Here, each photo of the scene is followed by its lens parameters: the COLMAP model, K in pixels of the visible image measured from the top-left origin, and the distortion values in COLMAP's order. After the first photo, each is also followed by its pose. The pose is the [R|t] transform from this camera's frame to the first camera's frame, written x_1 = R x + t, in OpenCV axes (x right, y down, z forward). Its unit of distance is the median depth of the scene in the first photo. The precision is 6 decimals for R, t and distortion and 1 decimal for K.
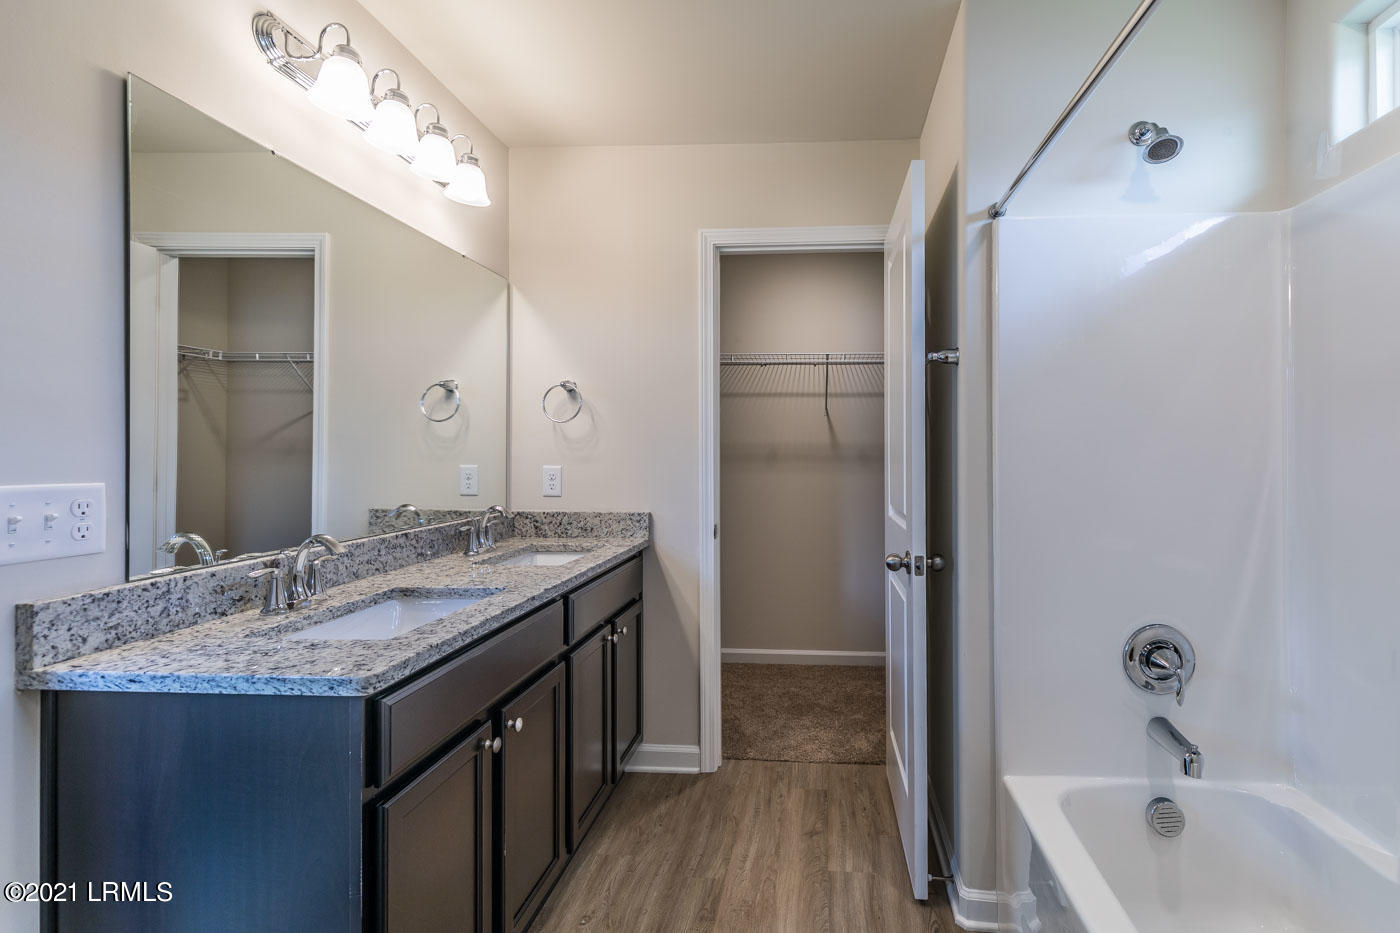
lens RADIAL K [[645.5, 0, 763.9], [0, 645.5, 455.4], [0, 0, 1]] dist [0.005870, -0.001189]
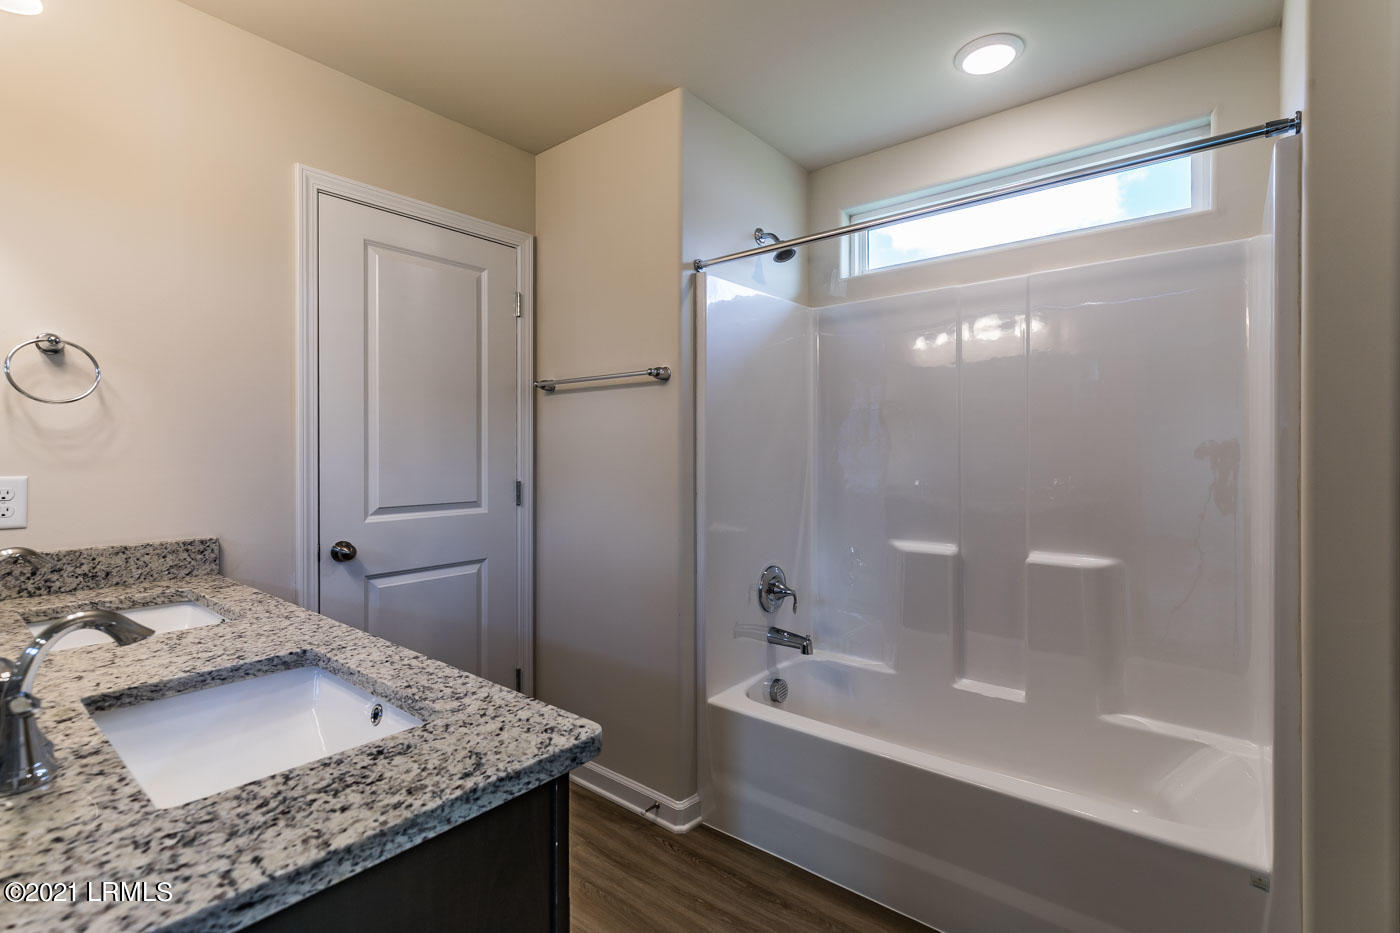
lens RADIAL K [[645.5, 0, 700.4], [0, 645.5, 456.1], [0, 0, 1]] dist [0.005870, -0.001189]
pose [[0.586036, -0.005375, 0.810267, -0.763957], [0.003938, 0.999985, 0.003786, -0.002842], [-0.810276, 0.000972, 0.586048, 0.270251]]
